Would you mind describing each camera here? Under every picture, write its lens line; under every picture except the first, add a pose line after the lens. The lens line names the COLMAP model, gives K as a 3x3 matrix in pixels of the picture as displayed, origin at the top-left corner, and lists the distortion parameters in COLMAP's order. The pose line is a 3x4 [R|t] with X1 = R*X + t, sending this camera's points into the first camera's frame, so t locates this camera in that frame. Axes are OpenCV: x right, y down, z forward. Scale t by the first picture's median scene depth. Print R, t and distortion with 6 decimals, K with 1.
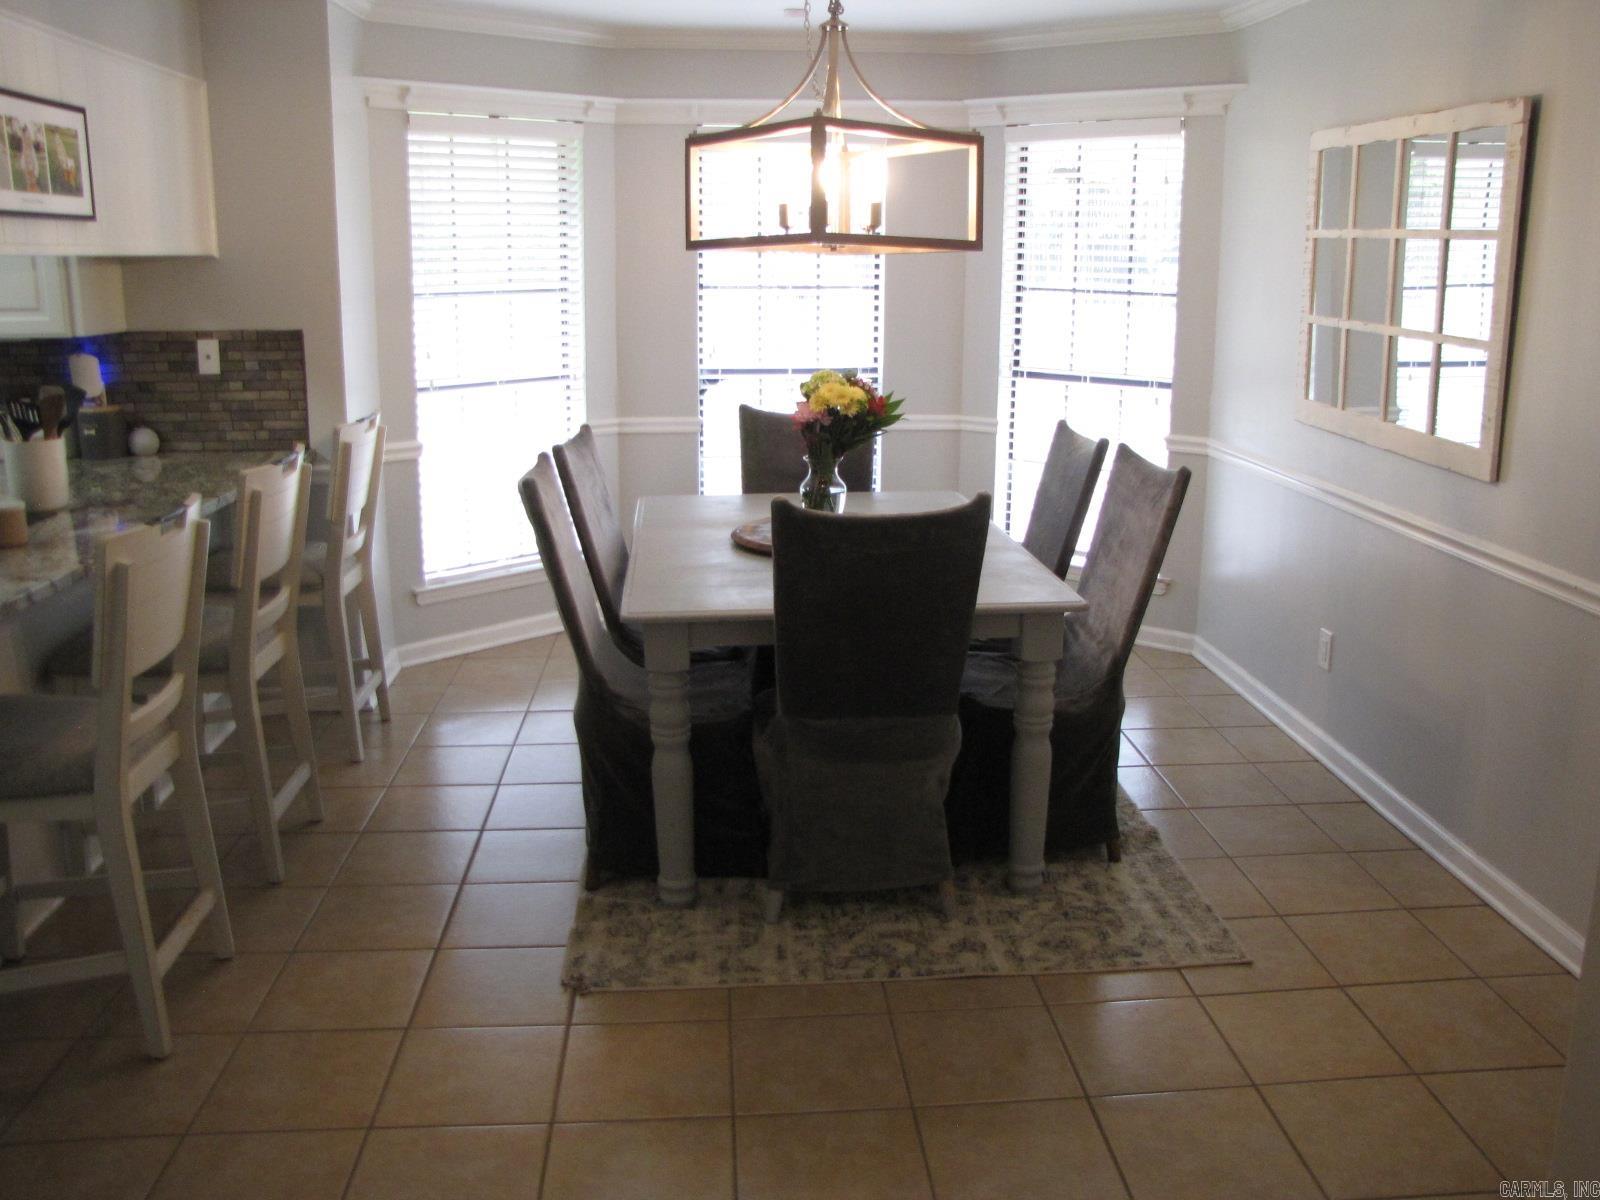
lens RADIAL K [[1349.4, 0, 822.4], [0, 1349.4, 554.7], [0, 0, 1]] dist [-0.180016, 0.148433]
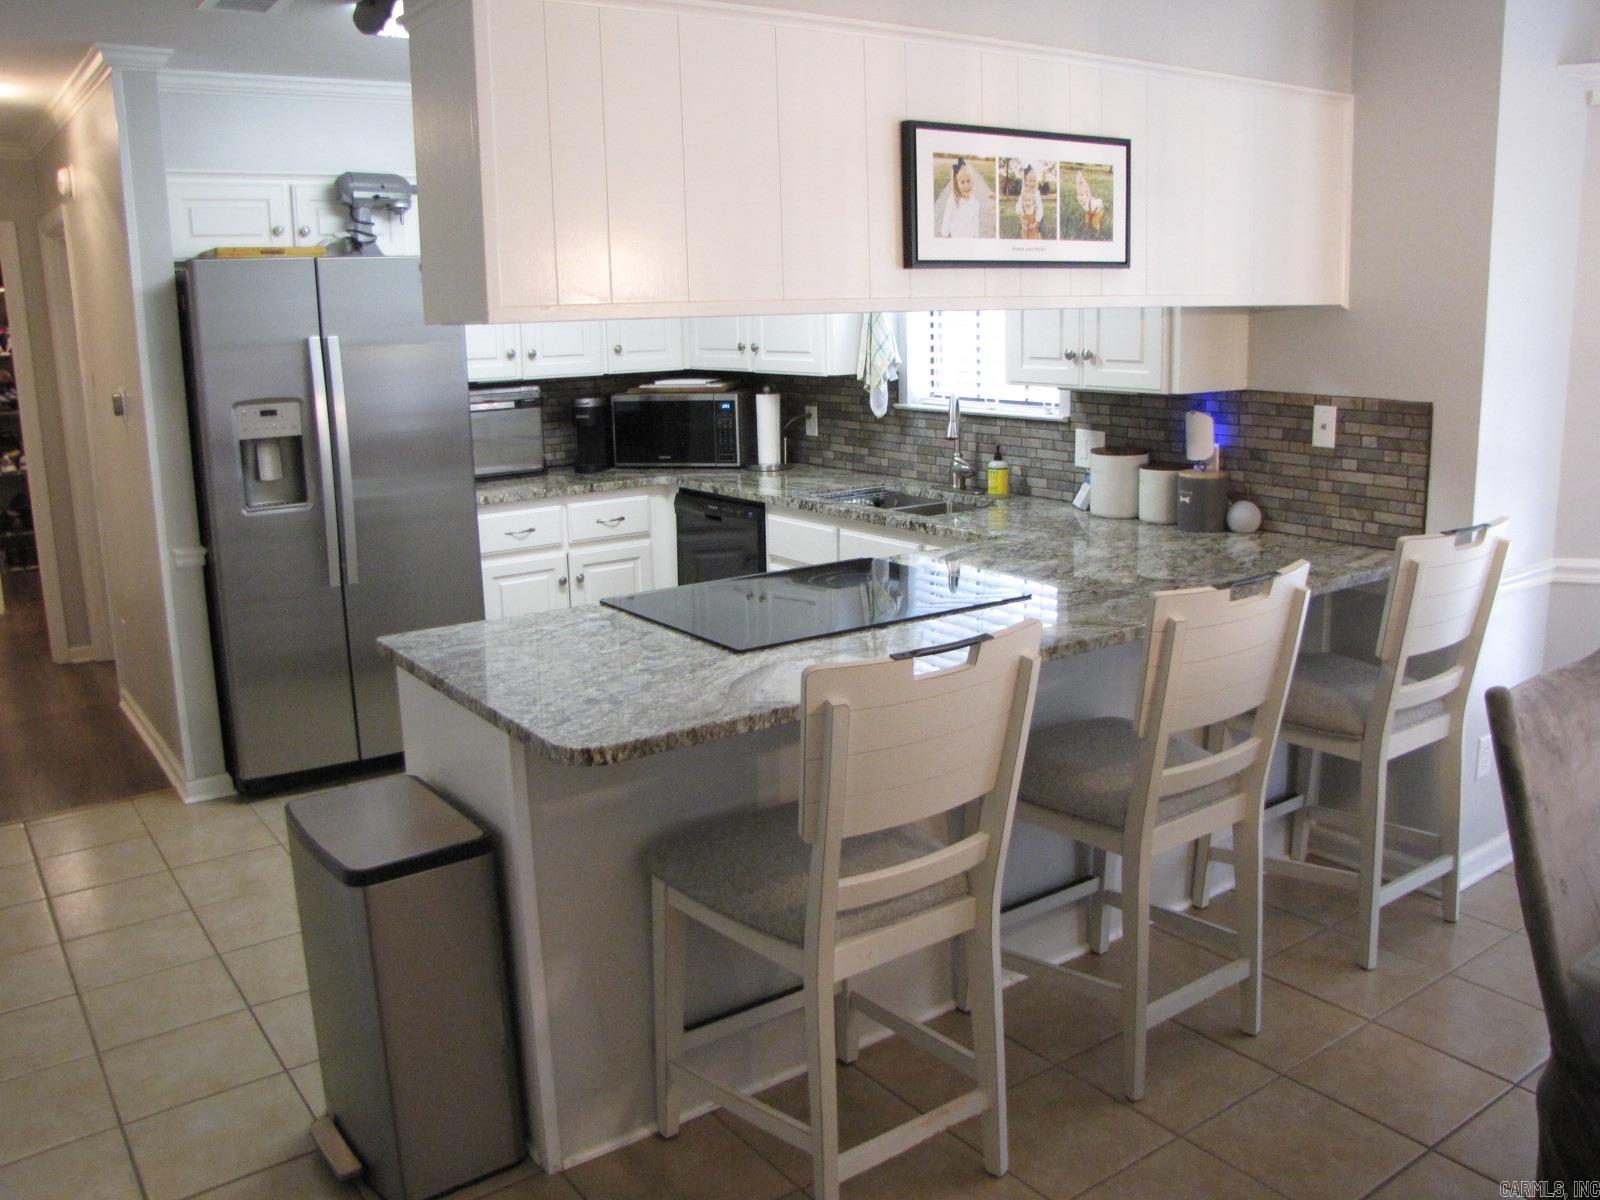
lens RADIAL K [[1349.4, 0, 812.7], [0, 1349.4, 587.2], [0, 0, 1]] dist [-0.180016, 0.148433]
pose [[0.519218, 0.163194, -0.838916, 0.080901], [-0.161995, 0.982598, 0.090883, -0.074512], [0.839149, 0.088712, 0.536619, 0.282886]]
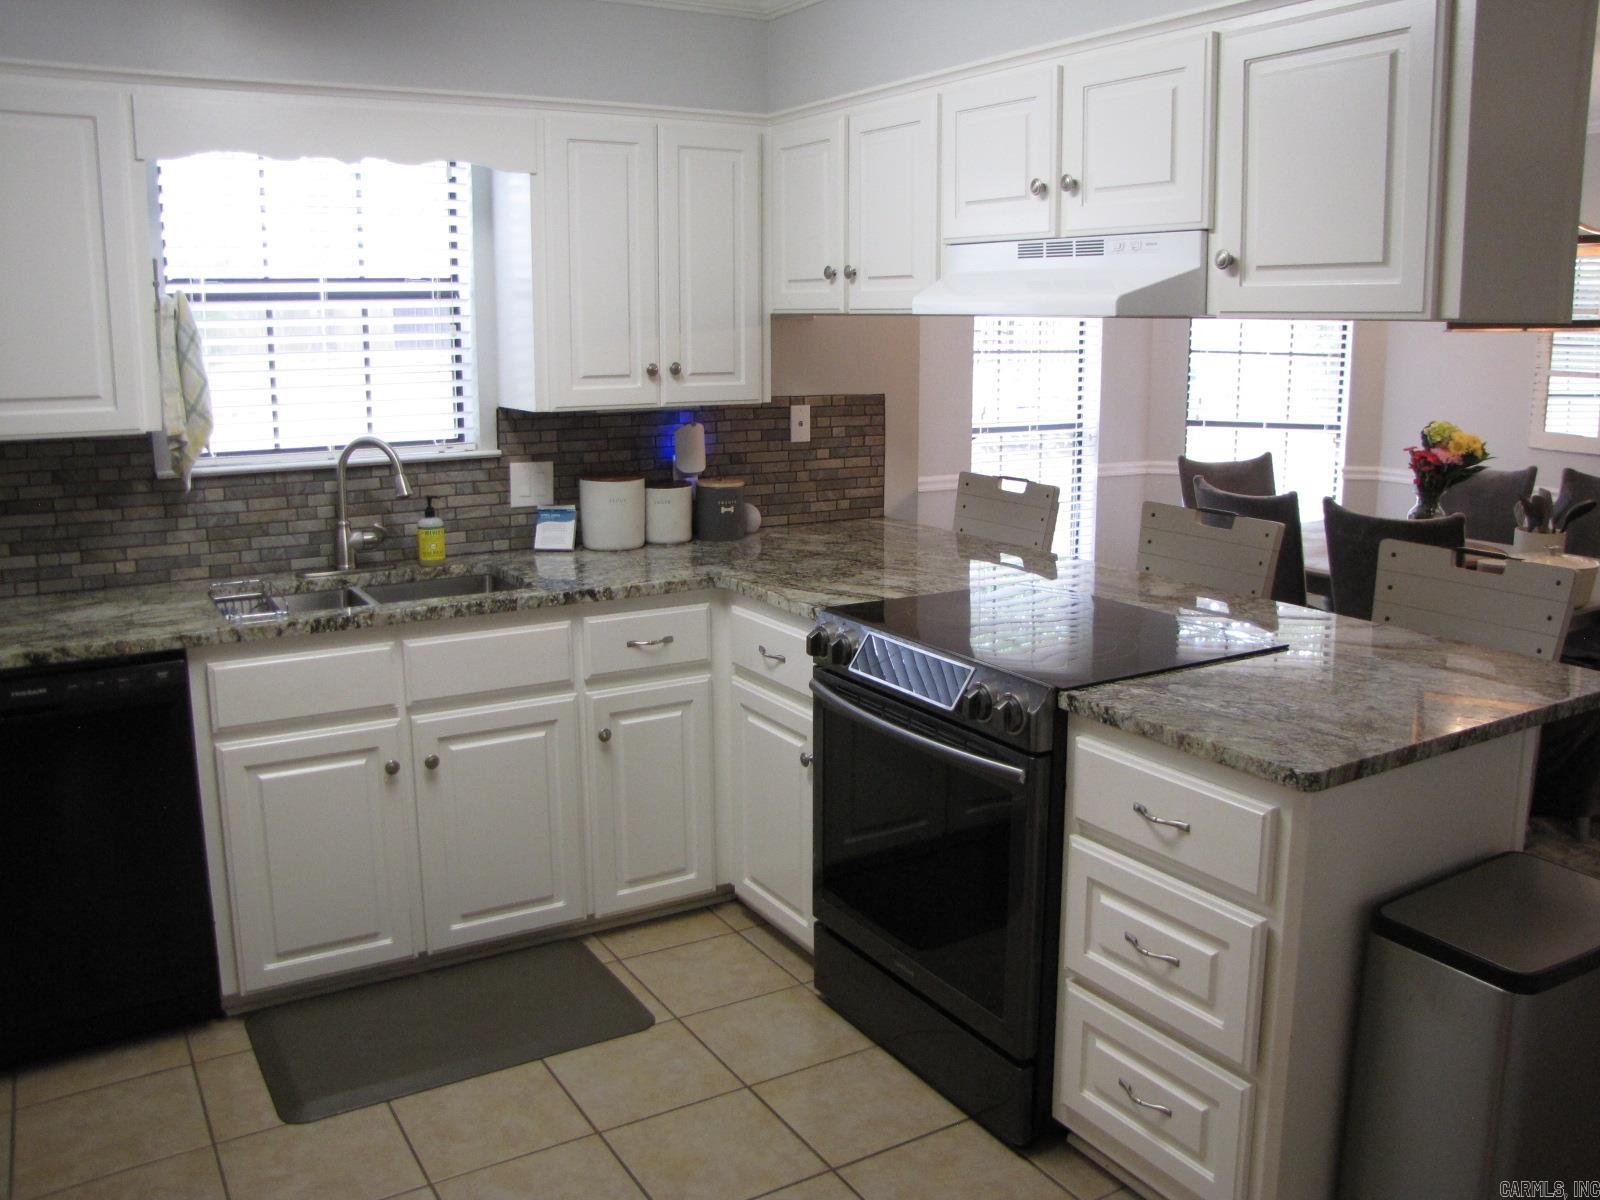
lens RADIAL K [[1349.4, 0, 830.8], [0, 1349.4, 558.8], [0, 0, 1]] dist [-0.180016, 0.148433]
pose [[0.888221, -0.081688, 0.452096, -0.899717], [0.099741, 0.994882, -0.016196, -0.037267], [-0.448459, 0.059478, 0.891822, 0.130269]]
